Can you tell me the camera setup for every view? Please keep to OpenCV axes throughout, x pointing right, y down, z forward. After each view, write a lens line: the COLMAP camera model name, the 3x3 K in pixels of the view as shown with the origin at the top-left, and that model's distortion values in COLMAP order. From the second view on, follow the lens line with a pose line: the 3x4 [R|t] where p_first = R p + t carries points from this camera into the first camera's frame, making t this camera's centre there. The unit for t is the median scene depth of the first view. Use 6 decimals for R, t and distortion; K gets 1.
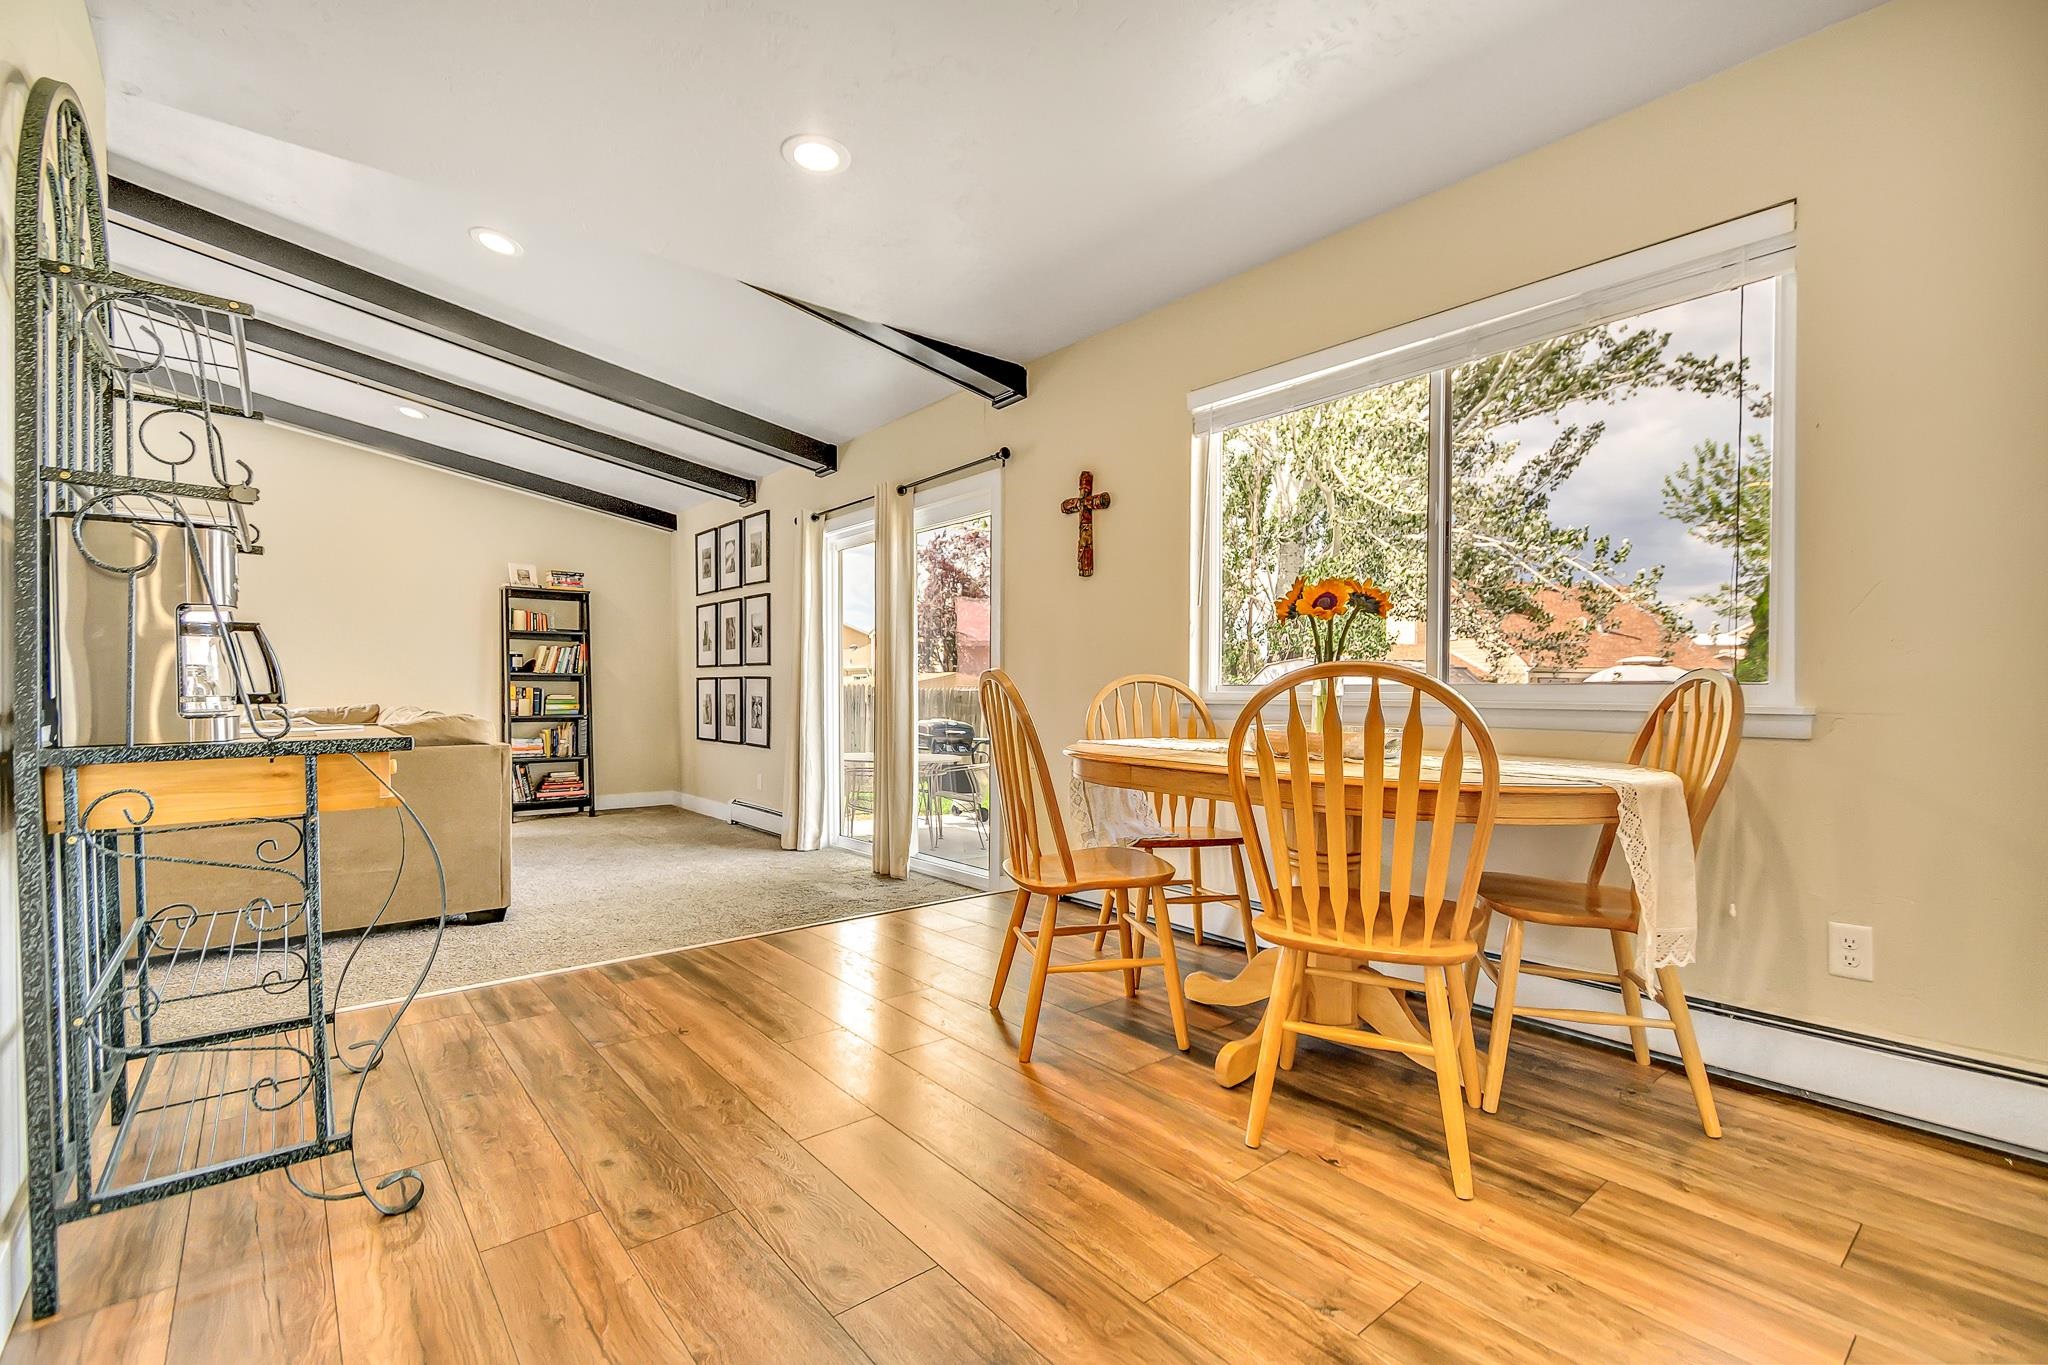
lens RADIAL K [[909.3, 0, 1032.7], [0, 909.3, 688.6], [0, 0, 1]] dist [0.001708, -0.000089]
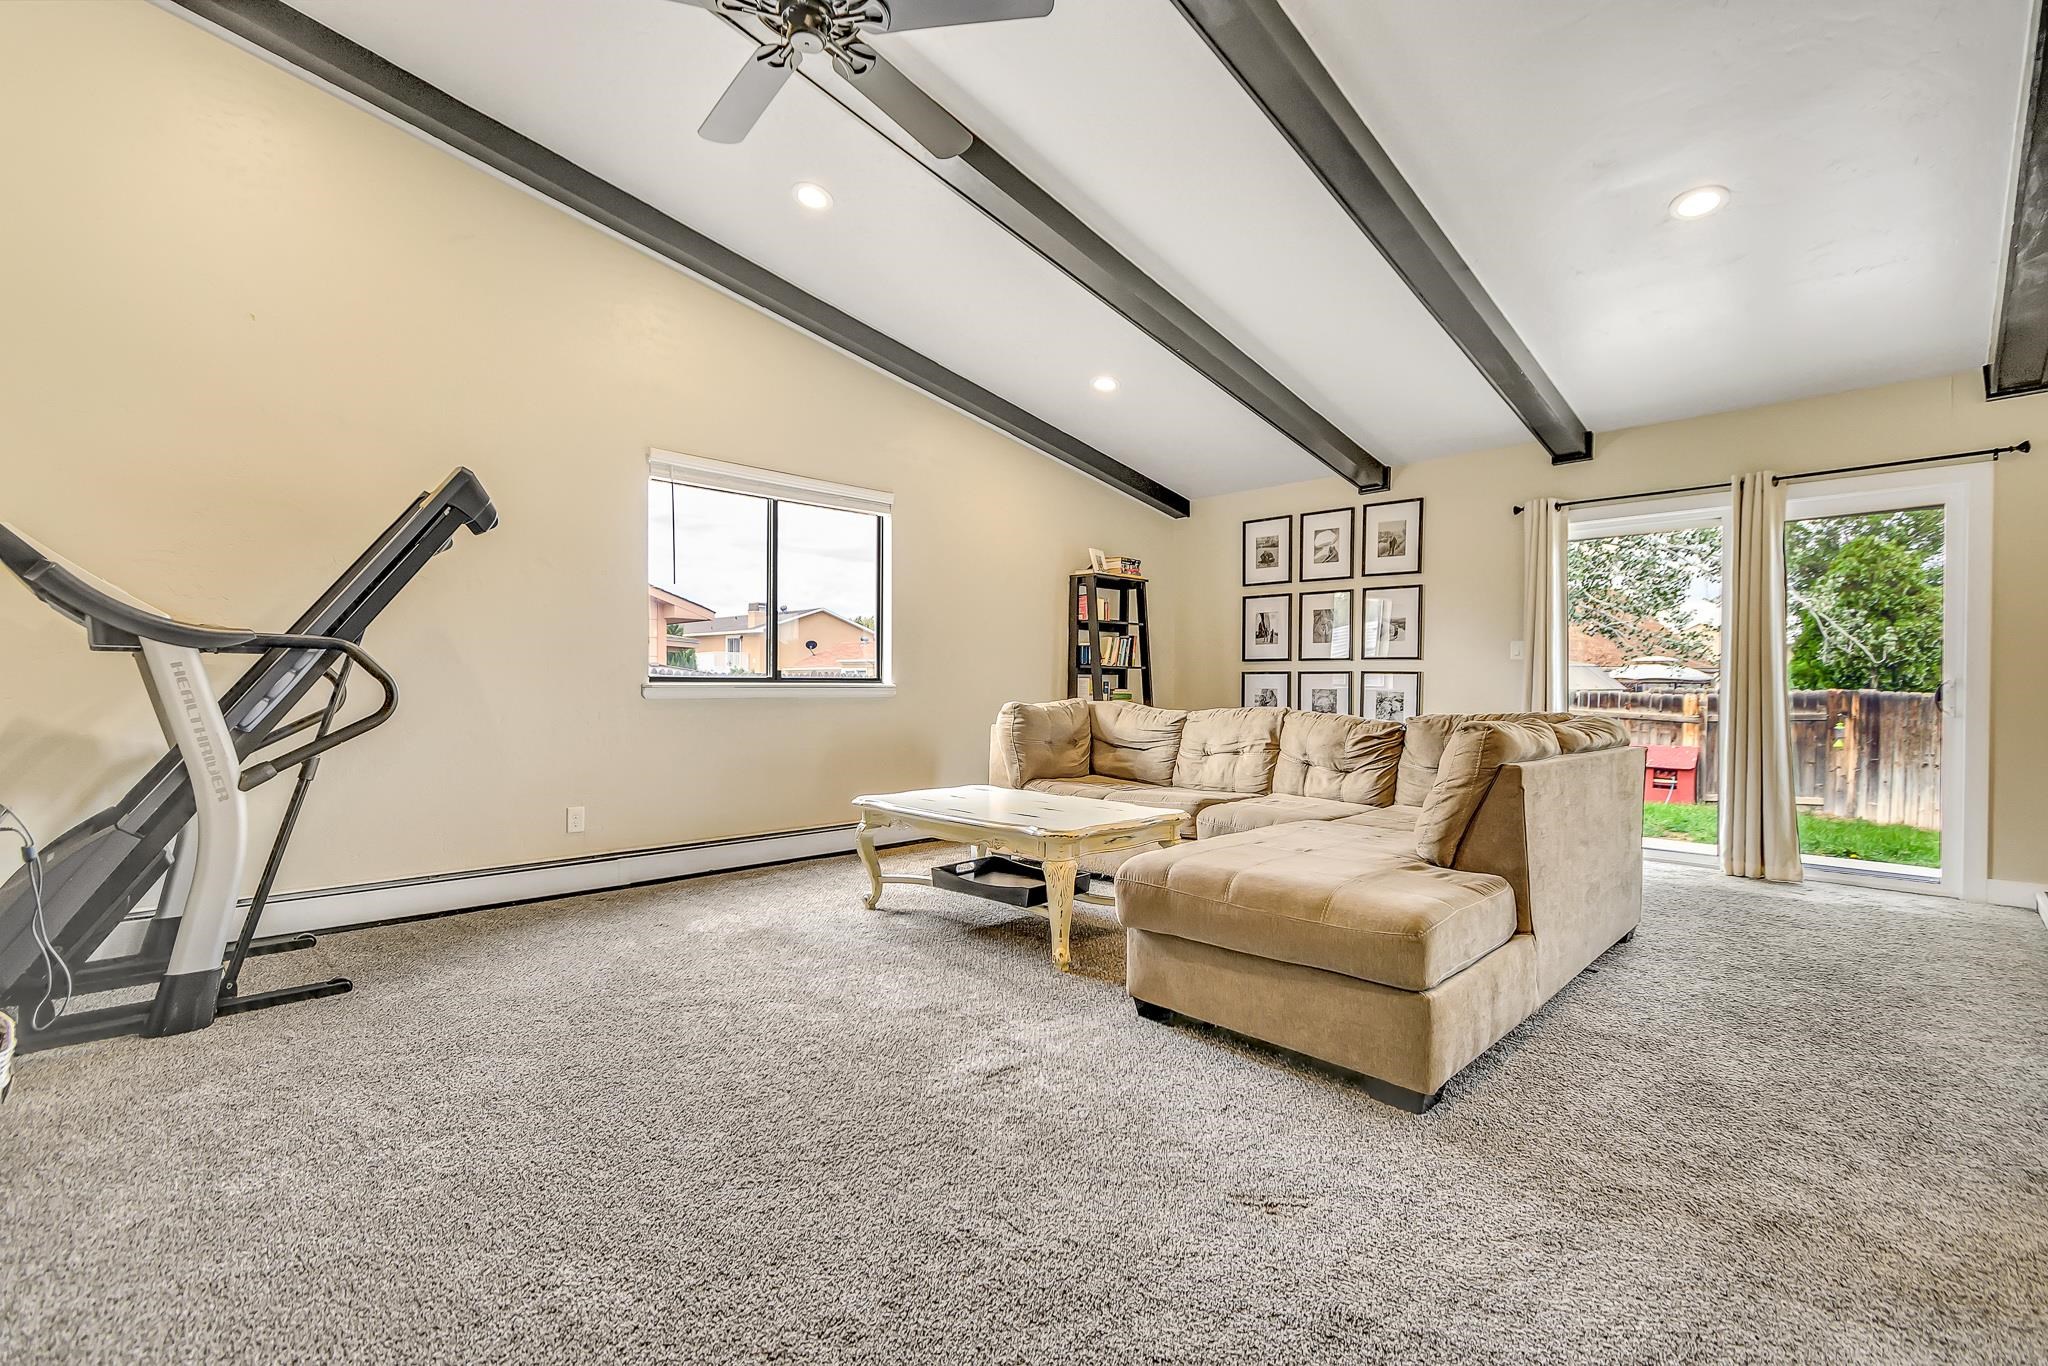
lens RADIAL K [[890.2, 0, 1033.3], [0, 890.2, 700.5], [0, 0, 1]] dist [0.001700, -0.000086]
pose [[0.995610, -0.000276, 0.093597, -0.706707], [-0.001215, 0.999873, 0.015867, 0.004298], [-0.093589, -0.015911, 0.995484, 0.087205]]
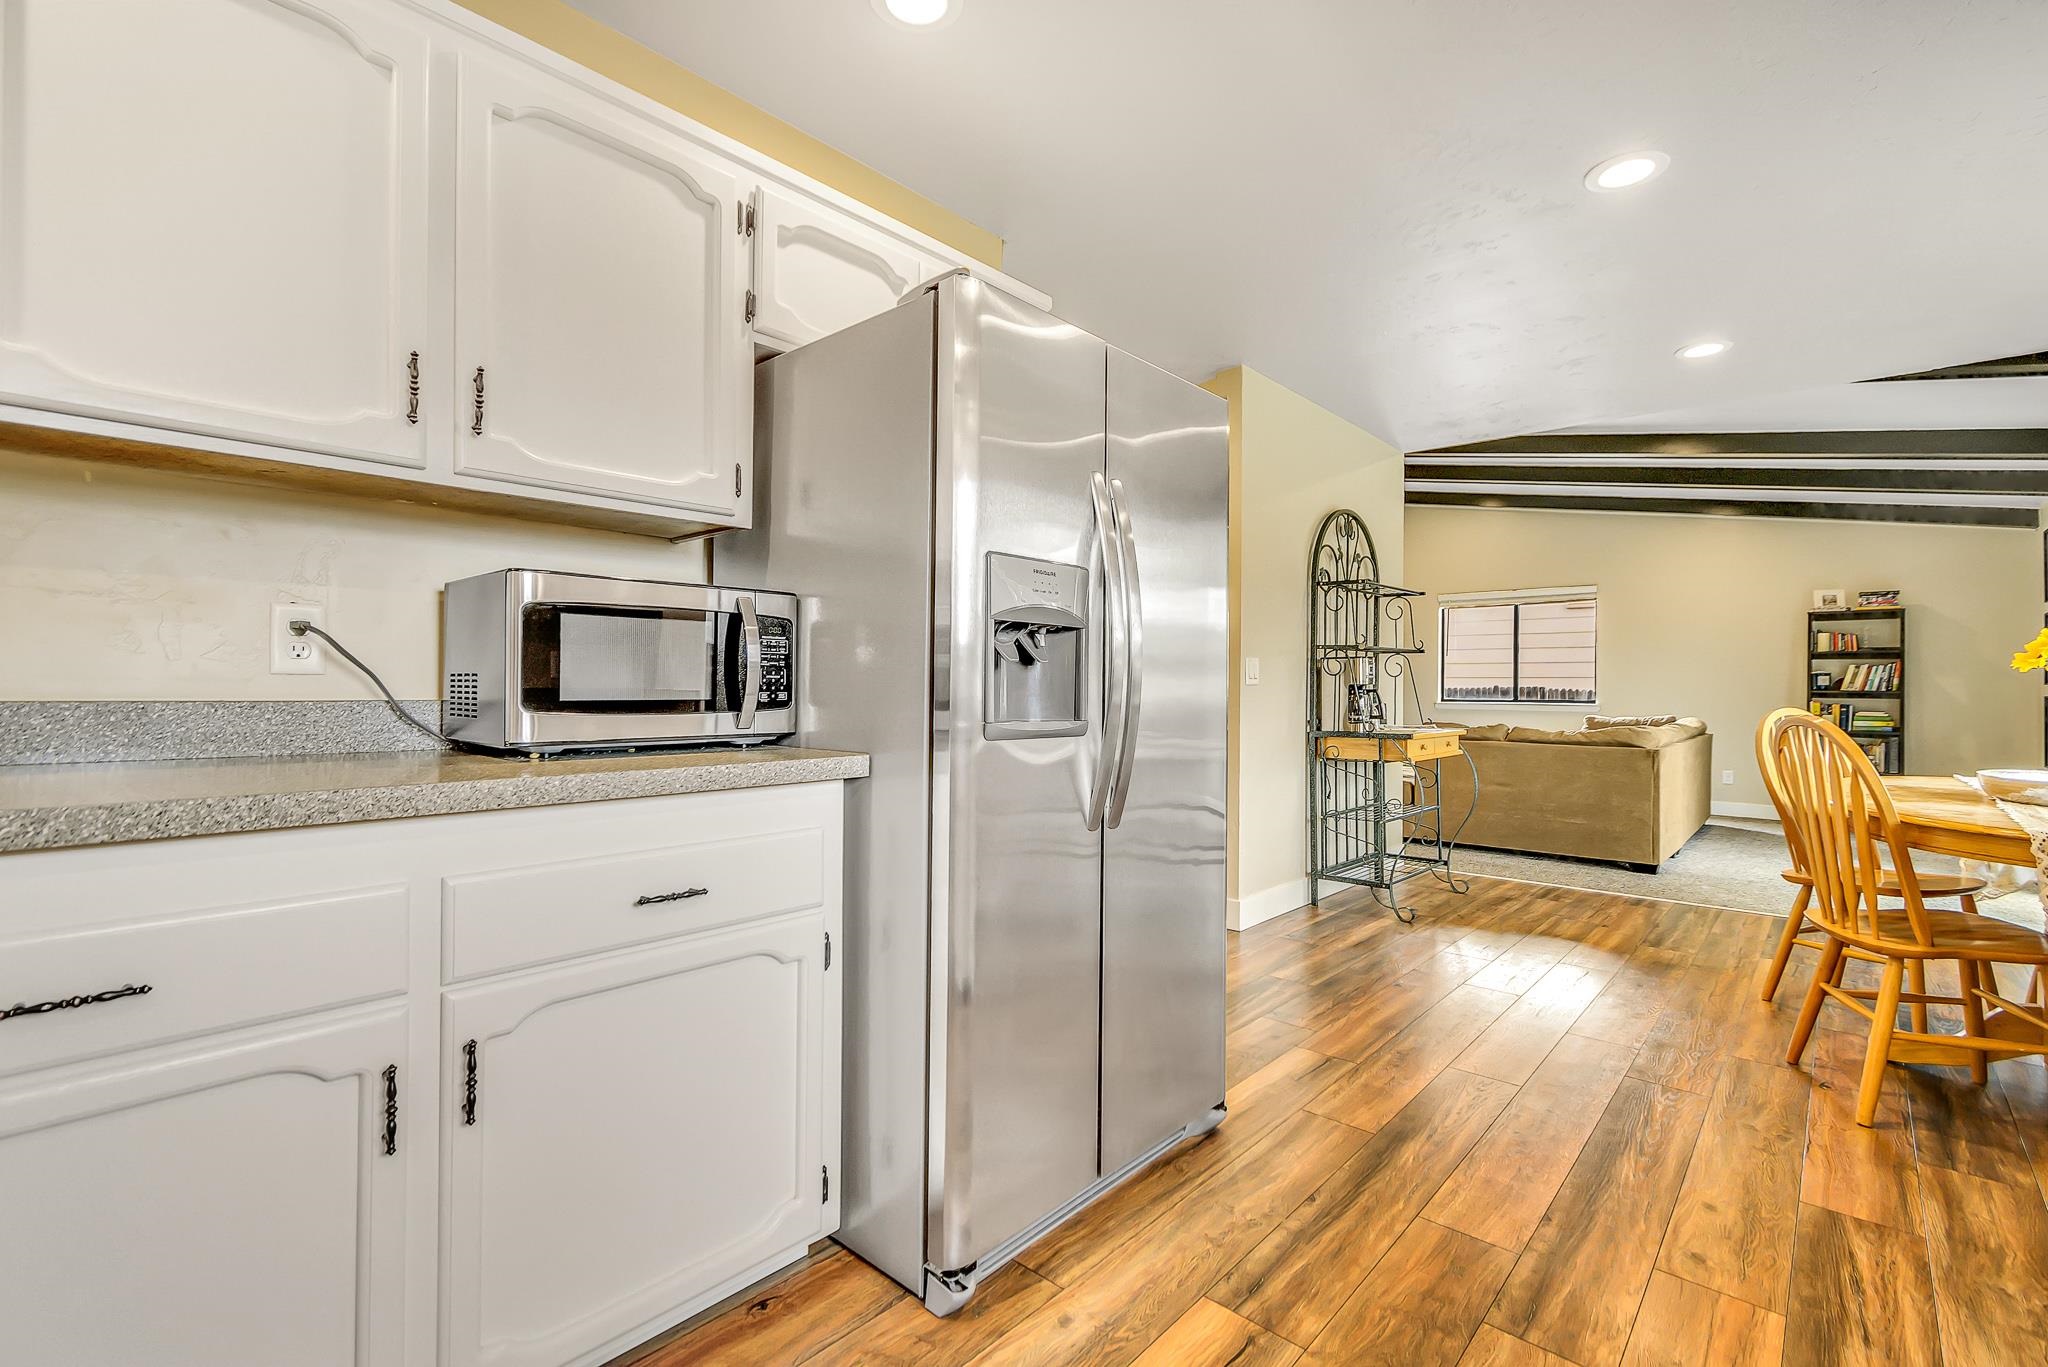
lens RADIAL K [[913.4, 0, 1037.2], [0, 913.4, 681.6], [0, 0, 1]] dist [0.000595, -0.000042]
pose [[0.145586, -0.004534, -0.989335, 0.374690], [-0.005754, 0.999969, -0.005429, -0.016202], [0.989329, 0.006483, 0.145555, -0.088892]]
